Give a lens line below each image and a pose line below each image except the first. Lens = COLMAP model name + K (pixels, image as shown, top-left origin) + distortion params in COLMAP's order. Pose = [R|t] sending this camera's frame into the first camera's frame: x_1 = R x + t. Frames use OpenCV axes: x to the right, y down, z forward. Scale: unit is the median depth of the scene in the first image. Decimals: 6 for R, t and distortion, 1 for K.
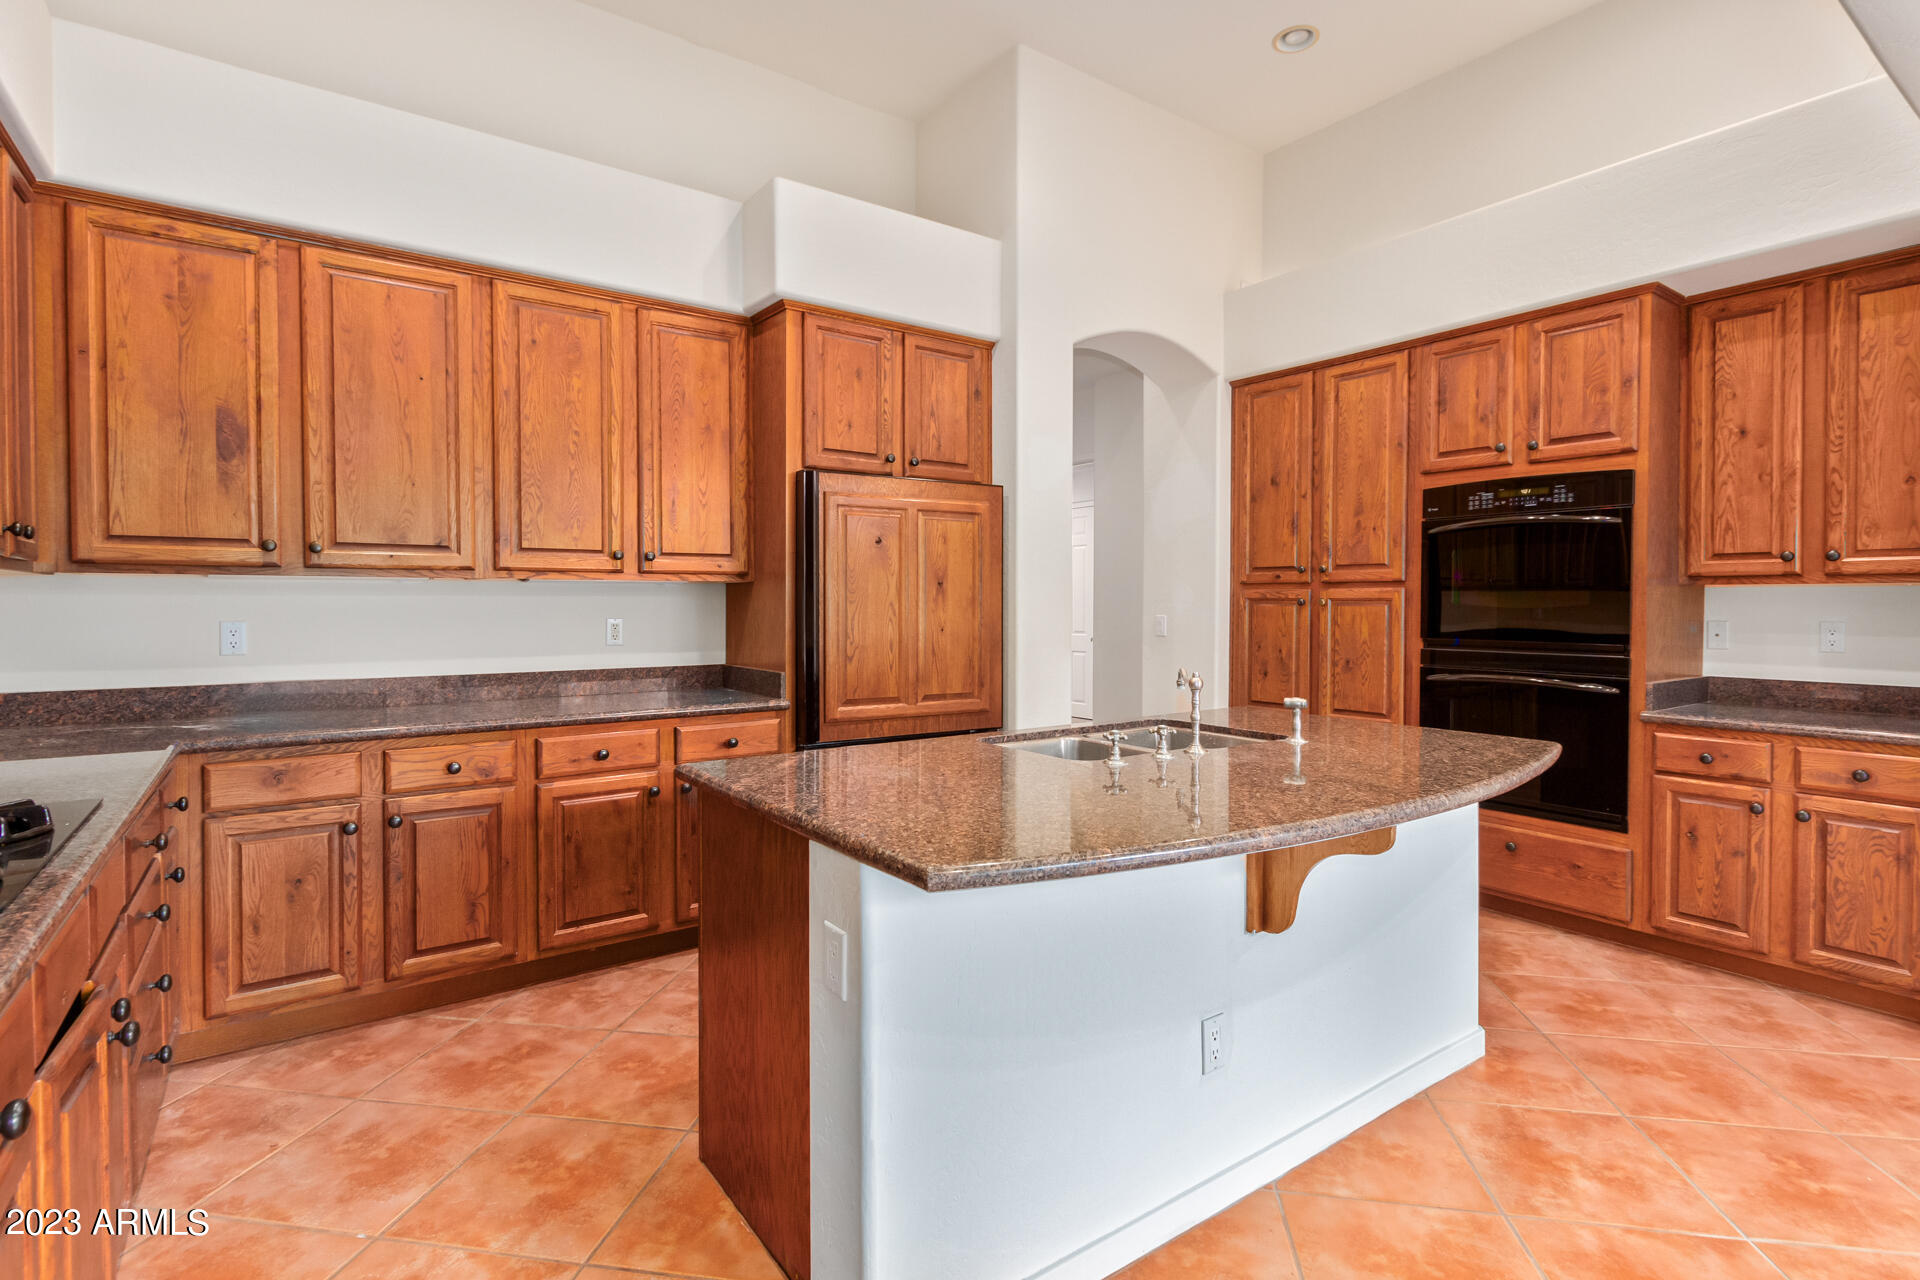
lens RADIAL K [[921.5, 0, 947.1], [0, 921.5, 620.7], [0, 0, 1]] dist [0.003058, -0.003882]
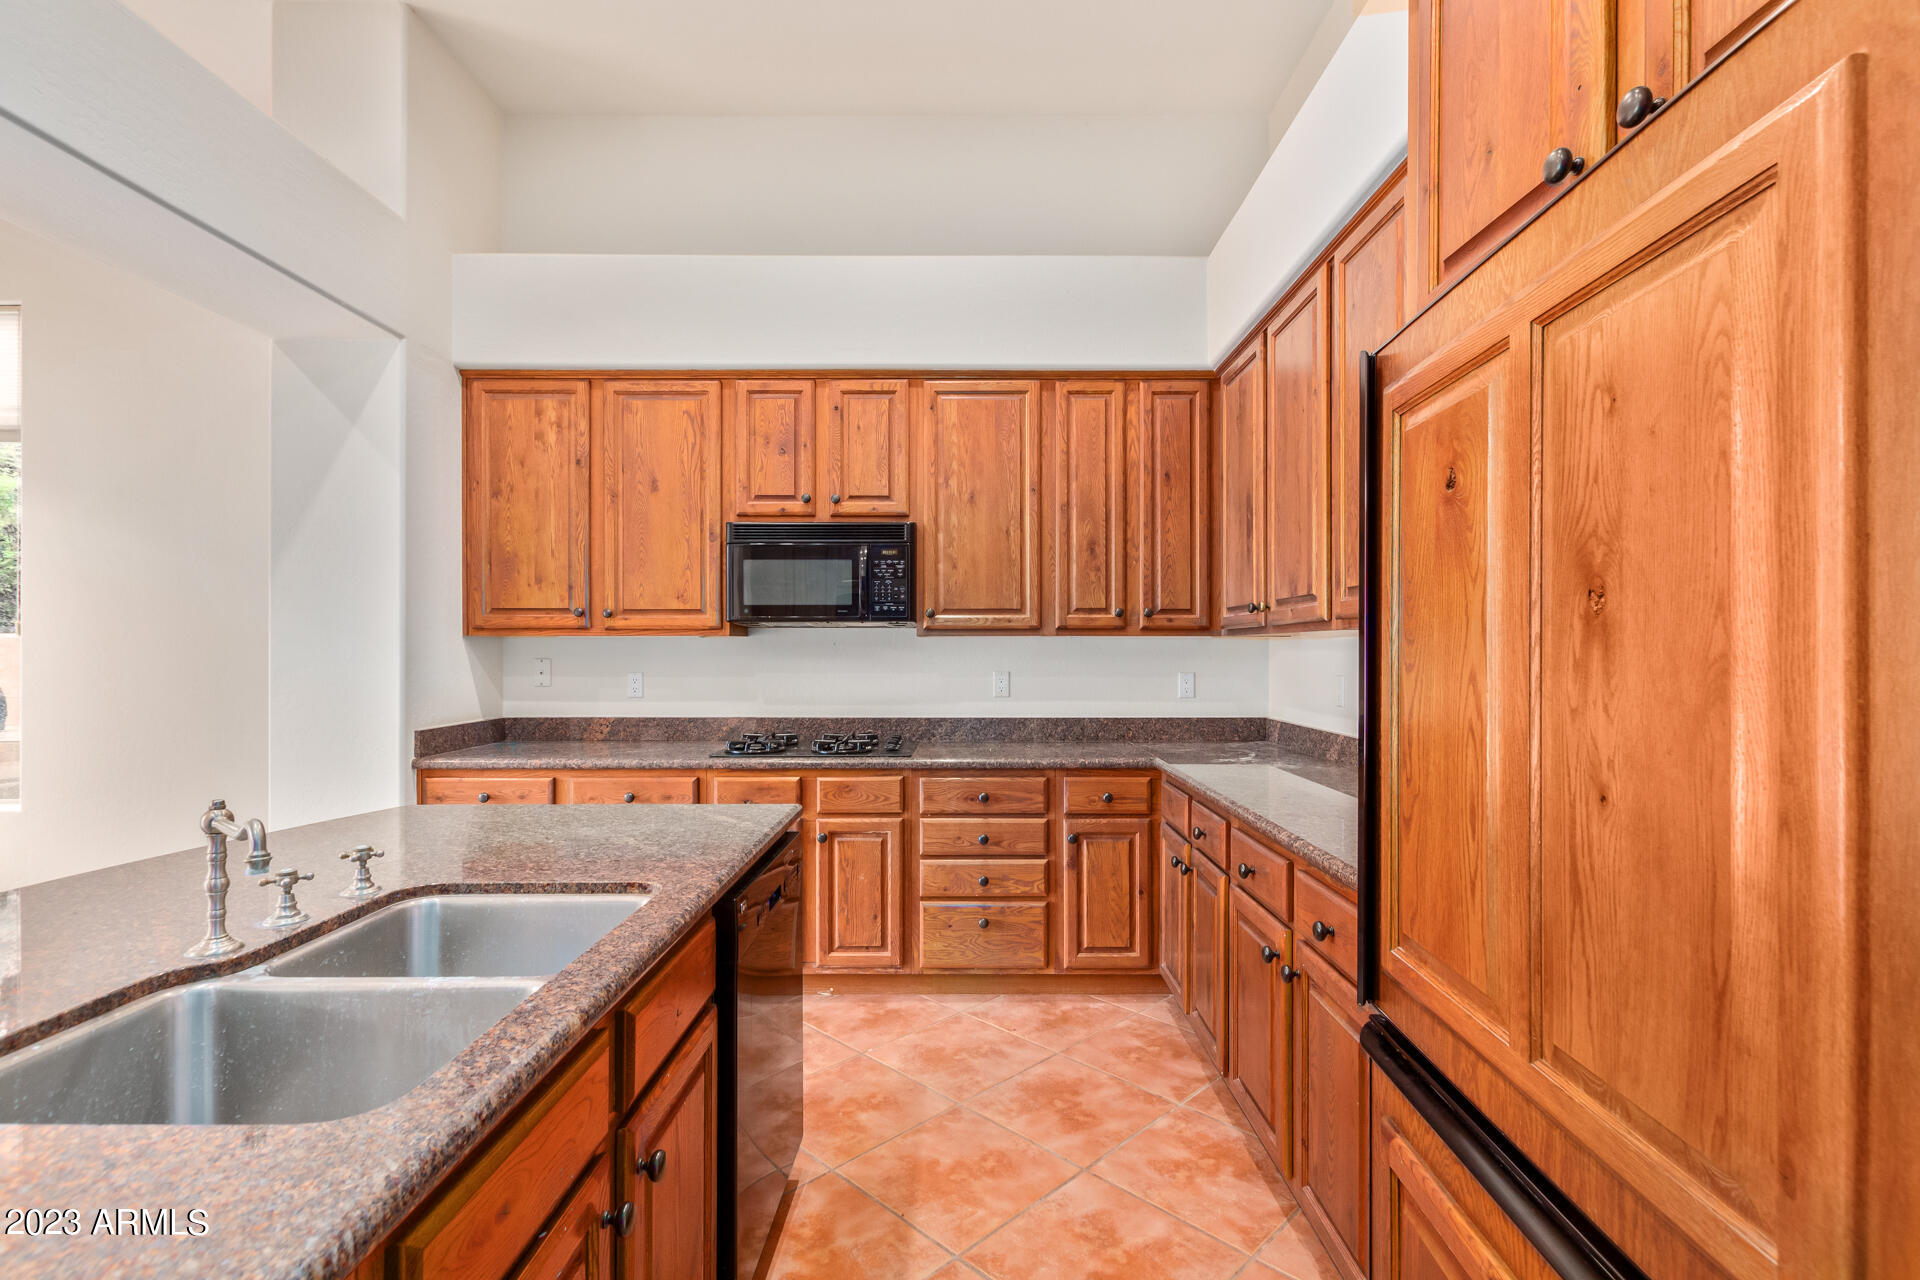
lens RADIAL K [[875.7, 0, 970.0], [0, 875.7, 644.8], [0, 0, 1]] dist [0.003810, 0.000101]
pose [[-0.577264, -0.006625, -0.816531, 0.286849], [-0.015611, 0.999874, 0.002924, -0.029380], [0.816409, 0.014435, -0.577294, 1.097660]]
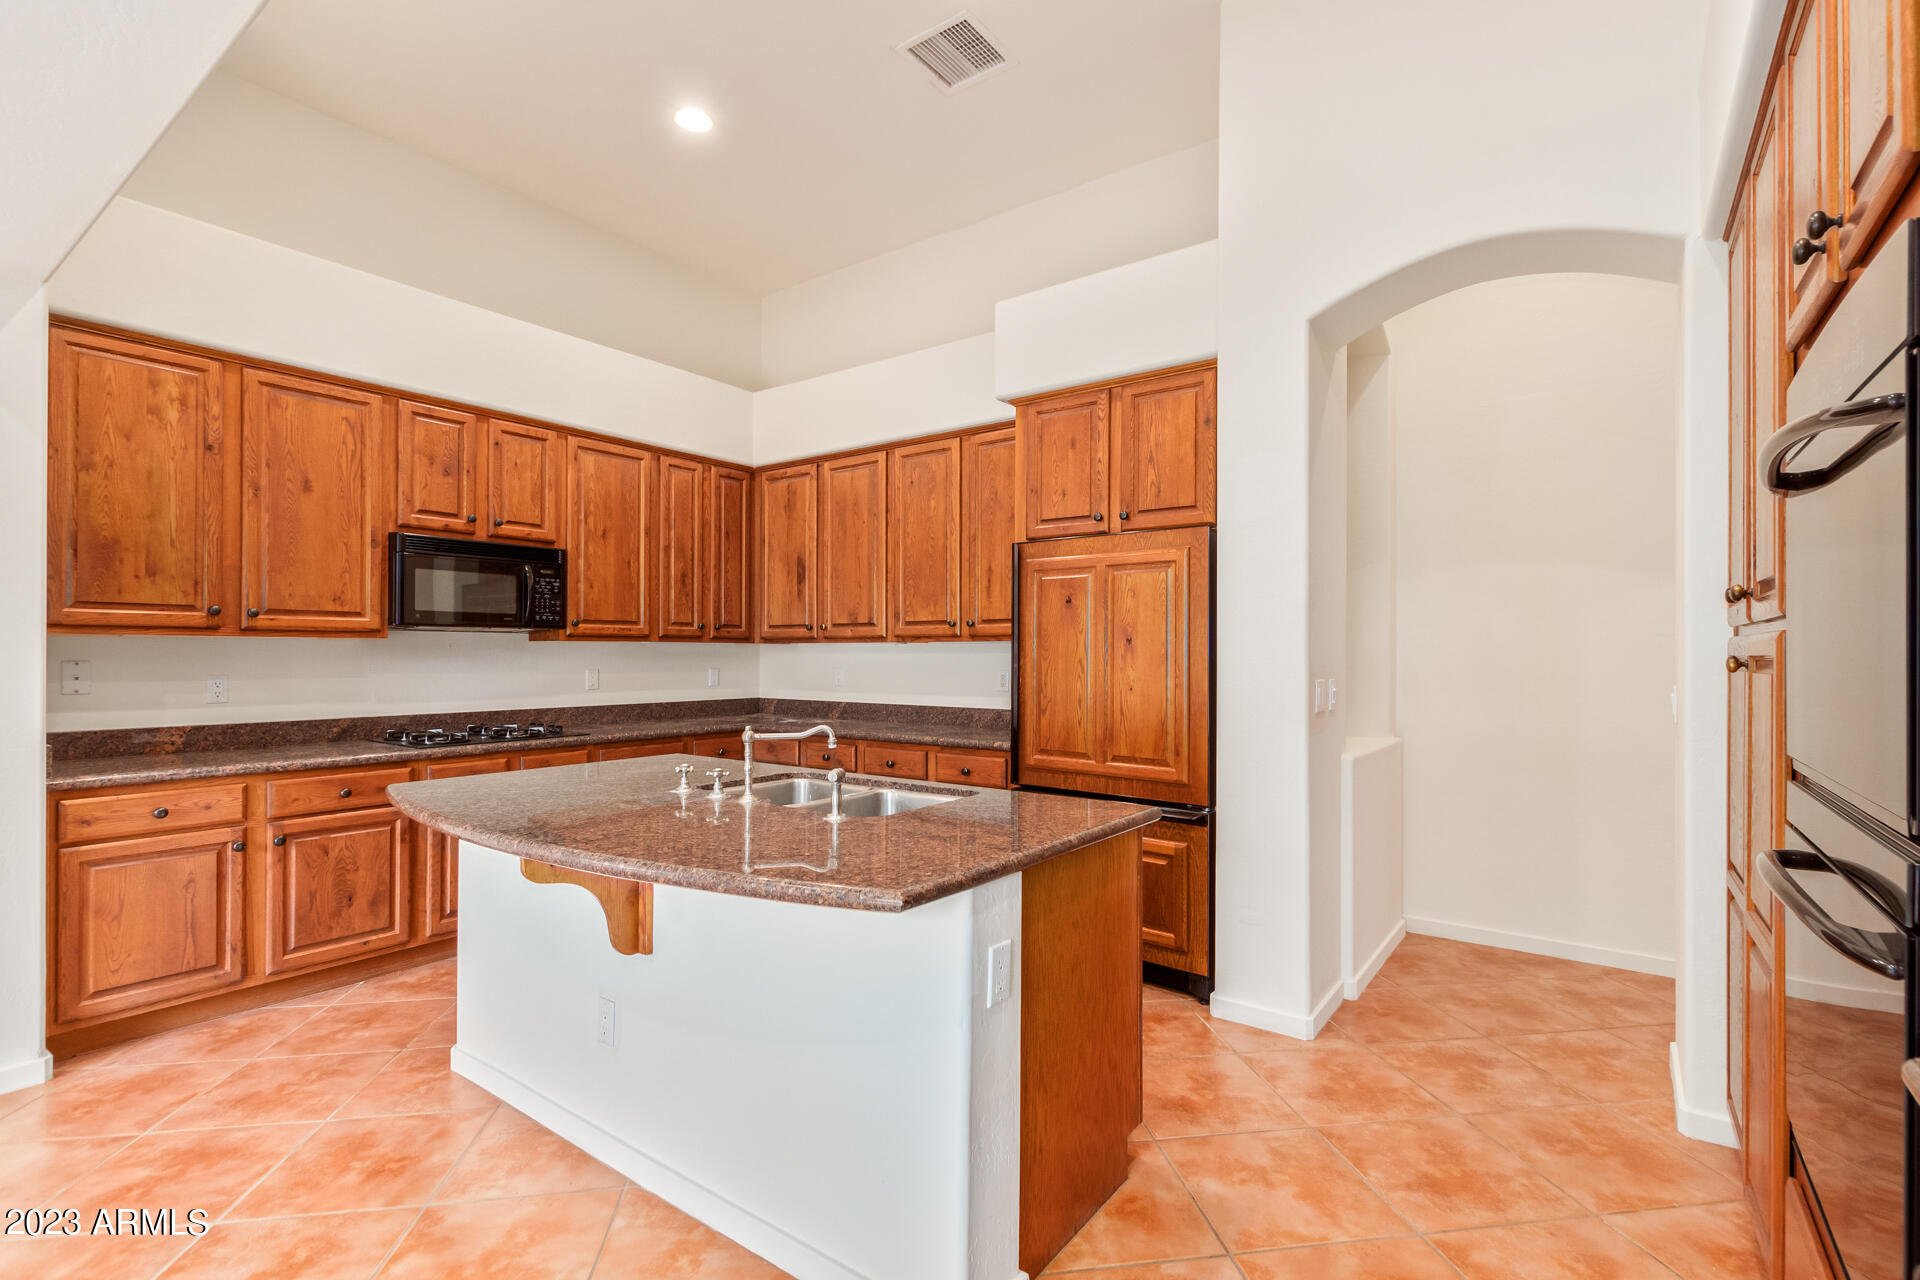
lens RADIAL K [[891.8, 0, 970.3], [0, 891.8, 650.4], [0, 0, 1]] dist [0.005239, -0.003987]
pose [[0.320272, -0.004764, -0.947314, 0.890684], [-0.018294, 0.999770, -0.011213, -0.017956], [0.947149, 0.020921, 0.320111, 0.605137]]
